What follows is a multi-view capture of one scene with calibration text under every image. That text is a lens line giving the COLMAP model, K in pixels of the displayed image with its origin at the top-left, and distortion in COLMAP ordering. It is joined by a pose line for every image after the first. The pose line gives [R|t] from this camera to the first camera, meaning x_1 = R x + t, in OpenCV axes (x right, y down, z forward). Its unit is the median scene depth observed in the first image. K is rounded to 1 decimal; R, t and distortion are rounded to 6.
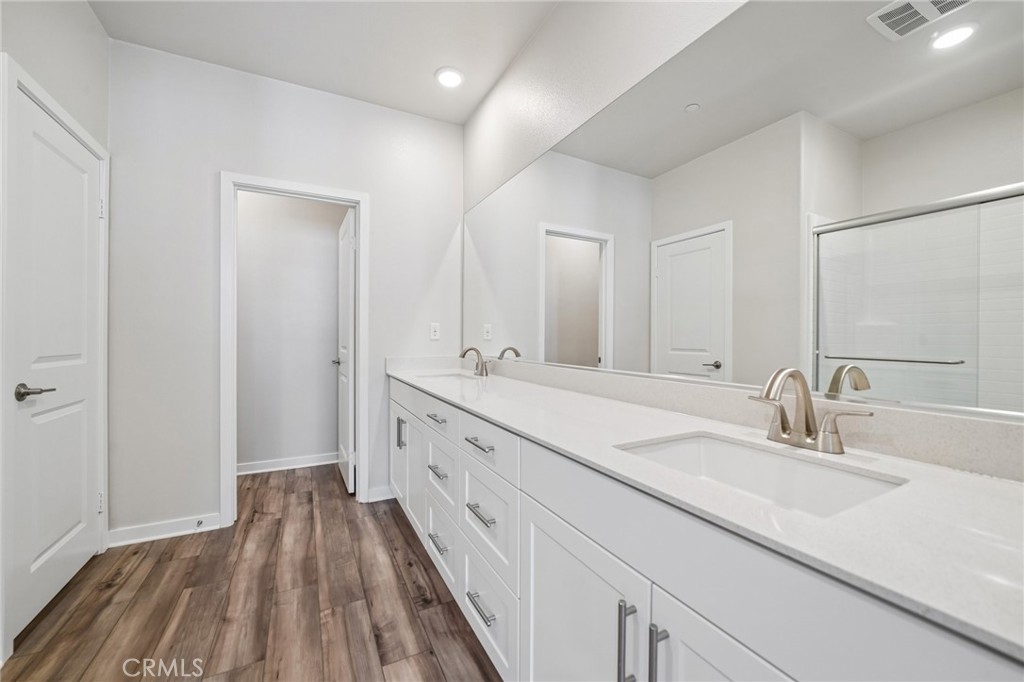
lens RADIAL K [[406.6, 0, 509.8], [0, 406.6, 337.6], [0, 0, 1]] dist [-0.000734, 0.000035]
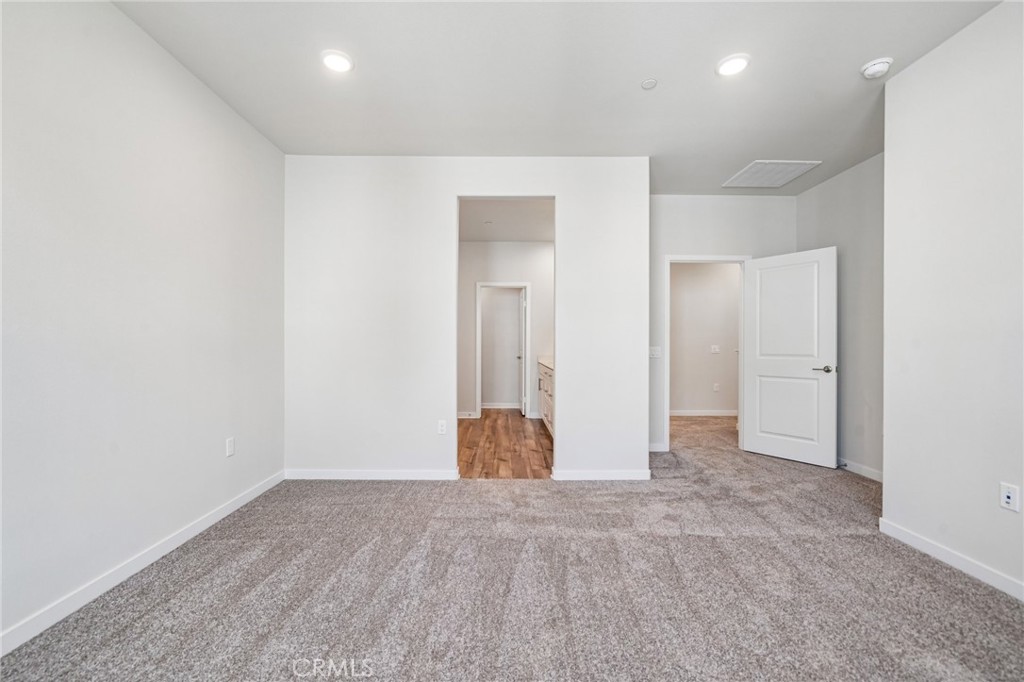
lens RADIAL K [[419.7, 0, 494.9], [0, 419.7, 343.4], [0, 0, 1]] dist [-0.001205, -0.000130]
pose [[0.881515, -0.002160, -0.472152, 0.592520], [-0.000416, 0.999986, -0.005353, 0.000213], [0.472157, 0.004915, 0.881501, -1.173824]]
